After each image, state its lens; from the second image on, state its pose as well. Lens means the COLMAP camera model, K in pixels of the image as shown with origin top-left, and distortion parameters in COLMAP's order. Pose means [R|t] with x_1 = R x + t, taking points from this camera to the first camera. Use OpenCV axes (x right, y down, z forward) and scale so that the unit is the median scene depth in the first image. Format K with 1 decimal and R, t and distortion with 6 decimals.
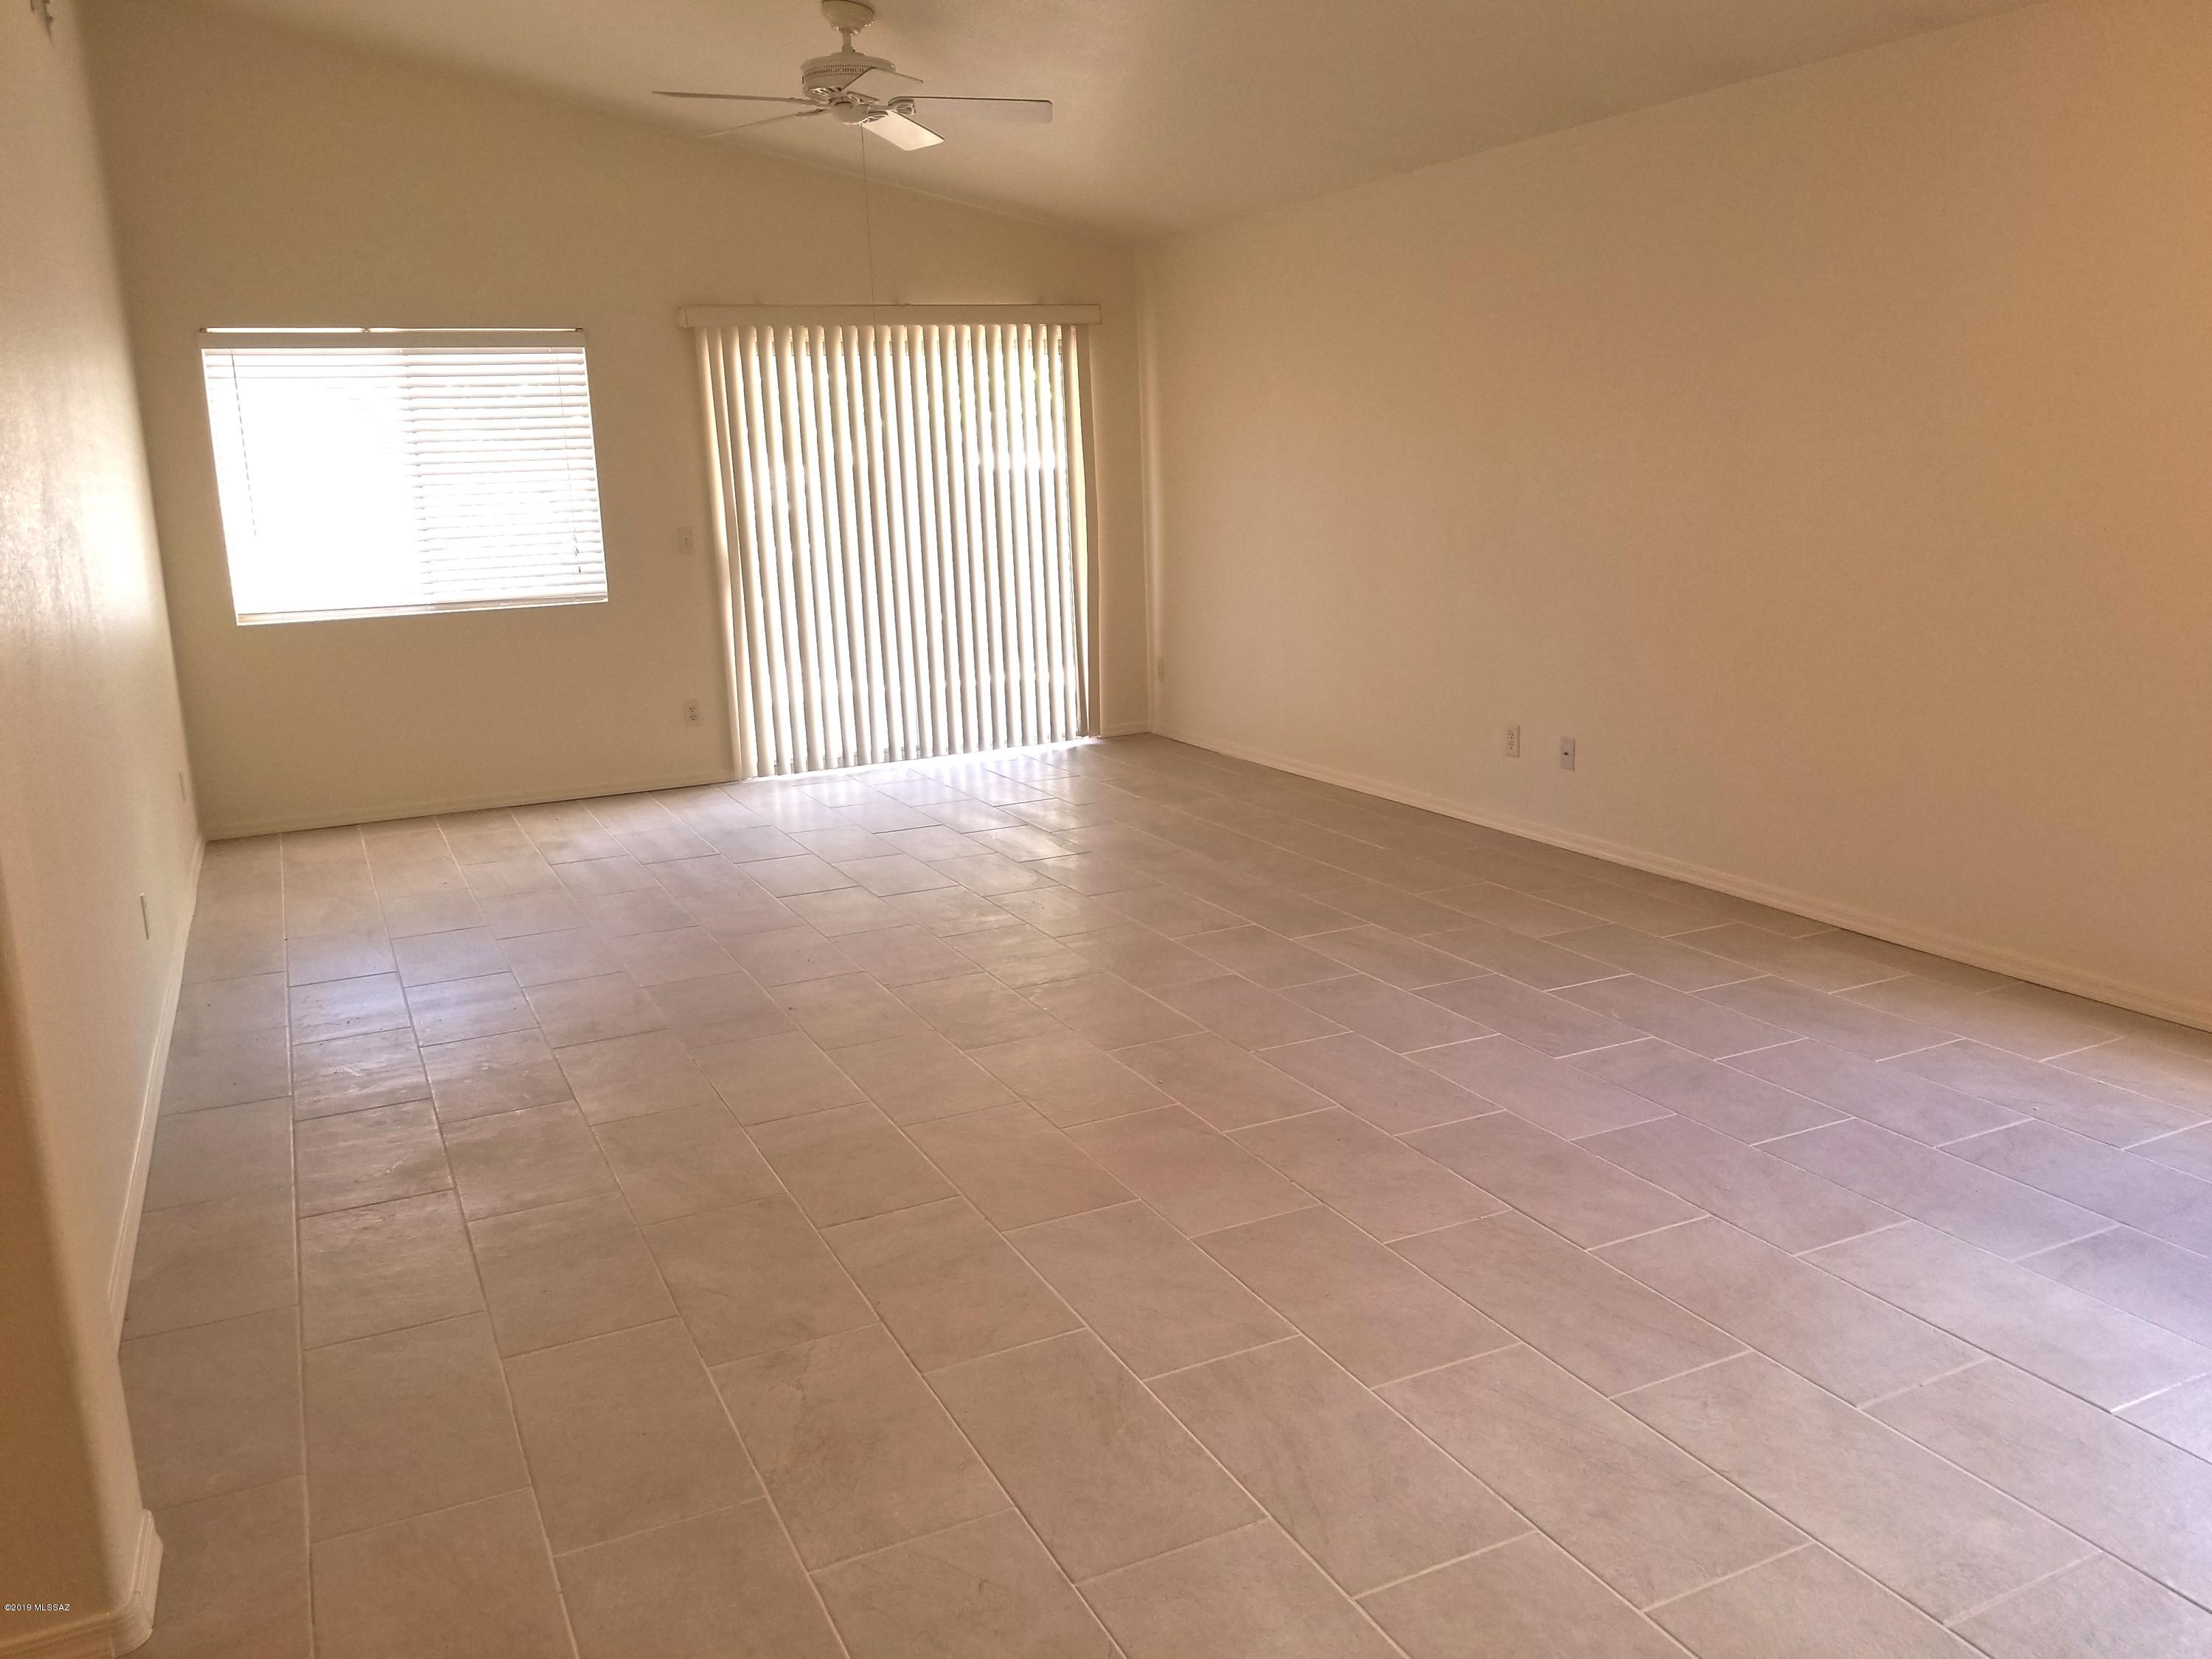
lens RADIAL K [[1653.9, 0, 1106.0], [0, 1653.9, 829.5], [0, 0, 1]] dist [0.010586, 0.000873]
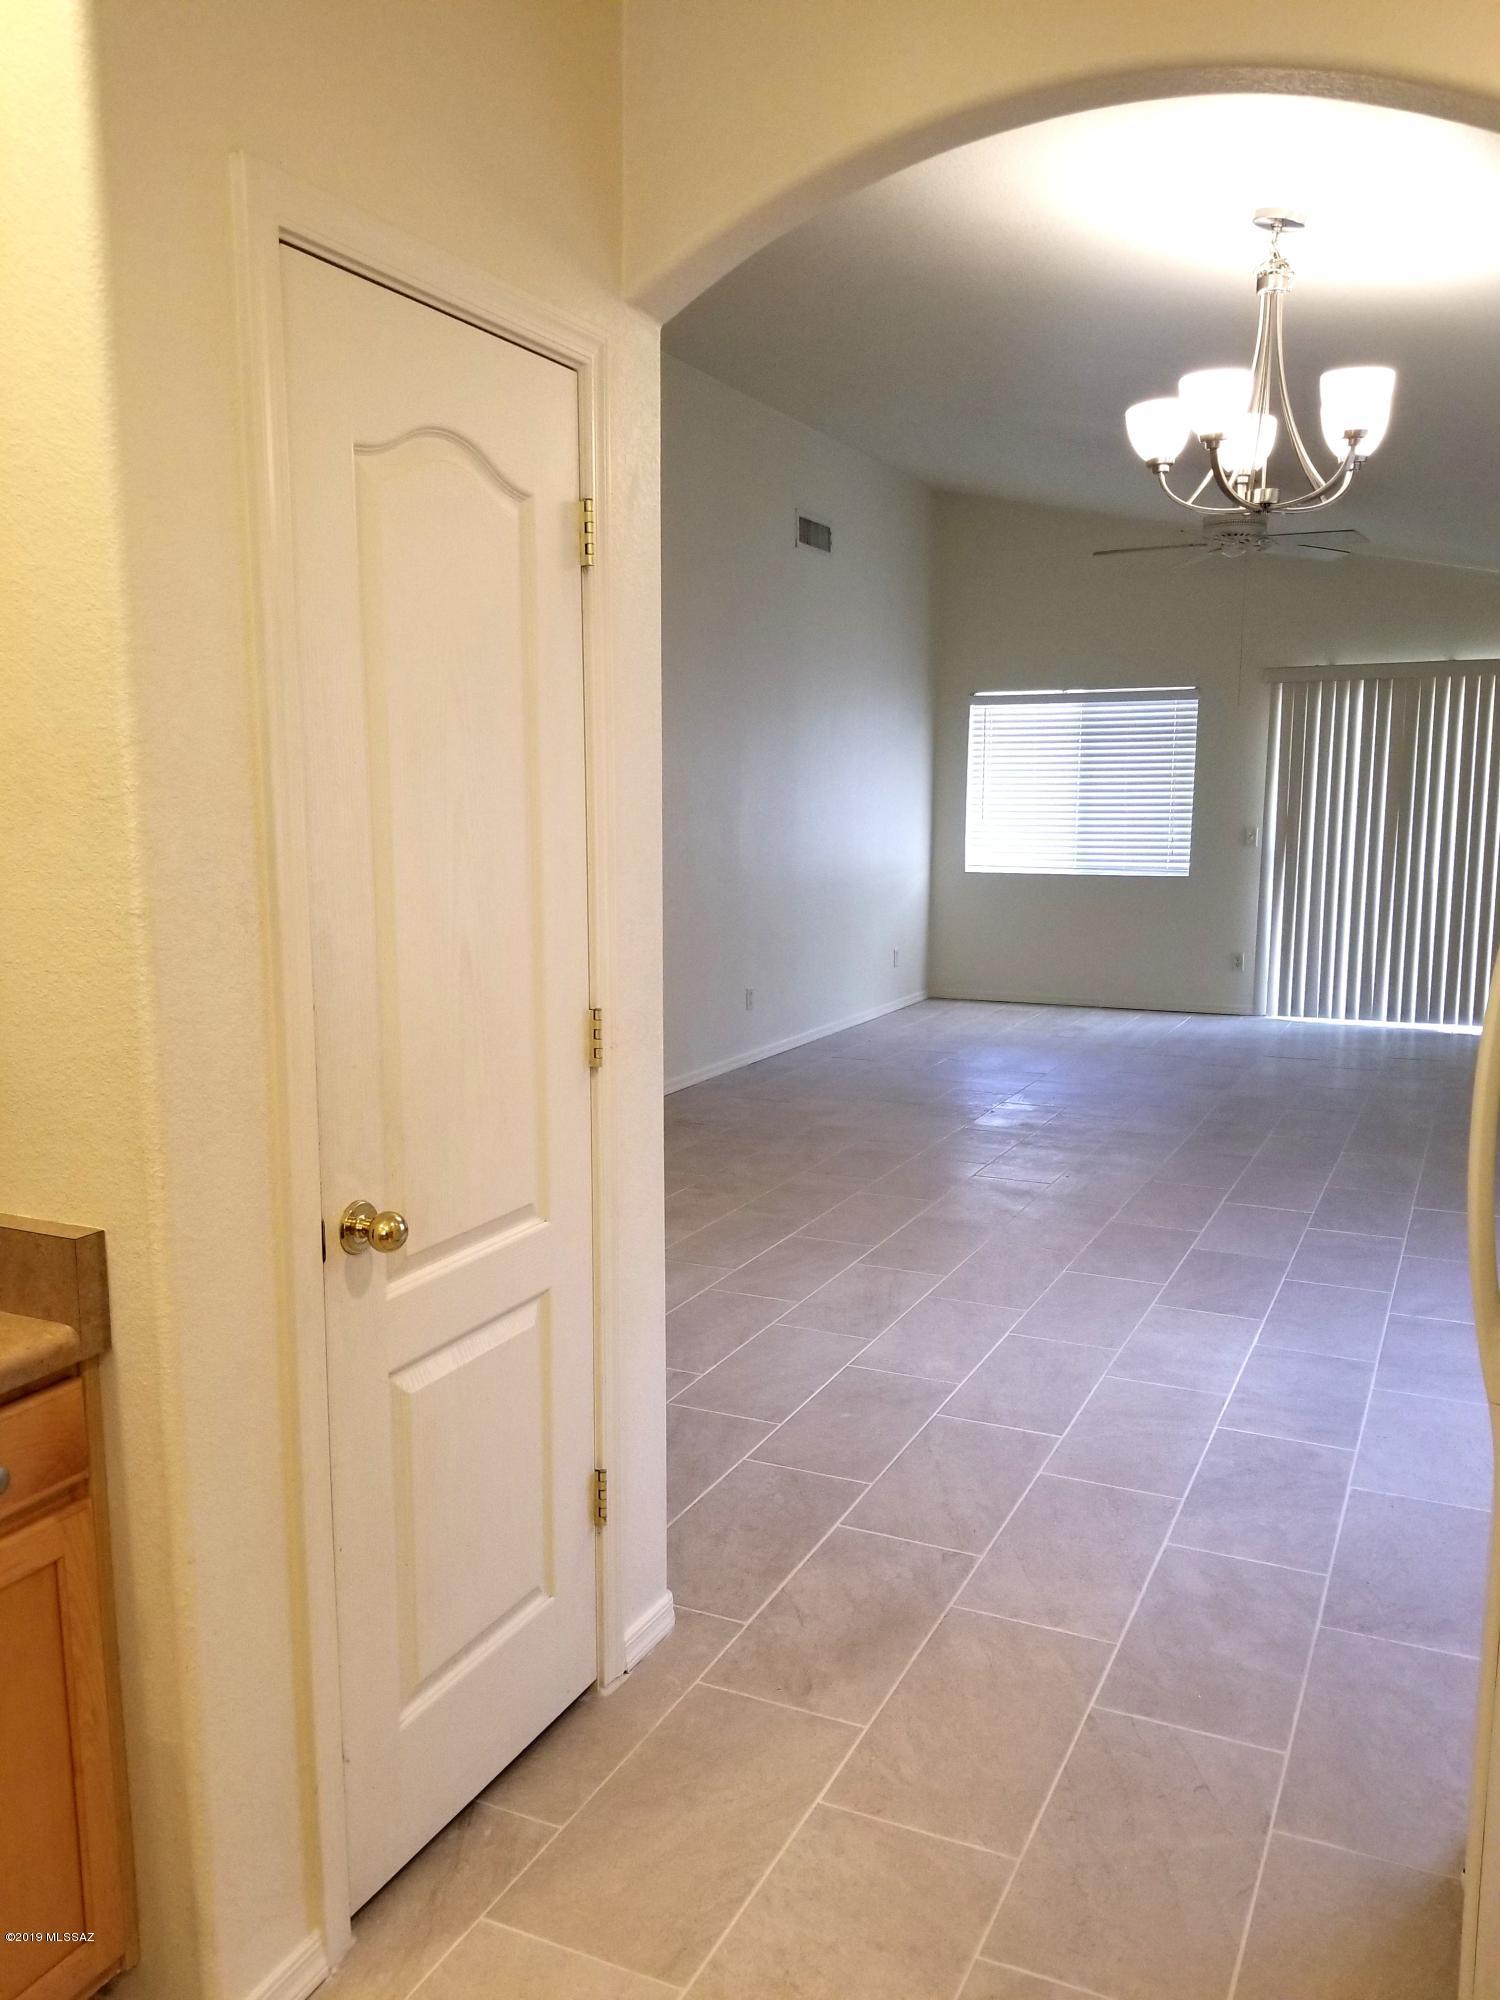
lens RADIAL K [[1495.4, 0, 750.0], [0, 1495.4, 1000.0], [0, 0, 1]] dist [0.010586, 0.000873]
pose [[0.629088, 0.143002, -0.764067, 0.503189], [-0.194989, 0.980536, 0.022974, 0.008666], [0.752481, 0.134532, 0.644727, -0.090873]]
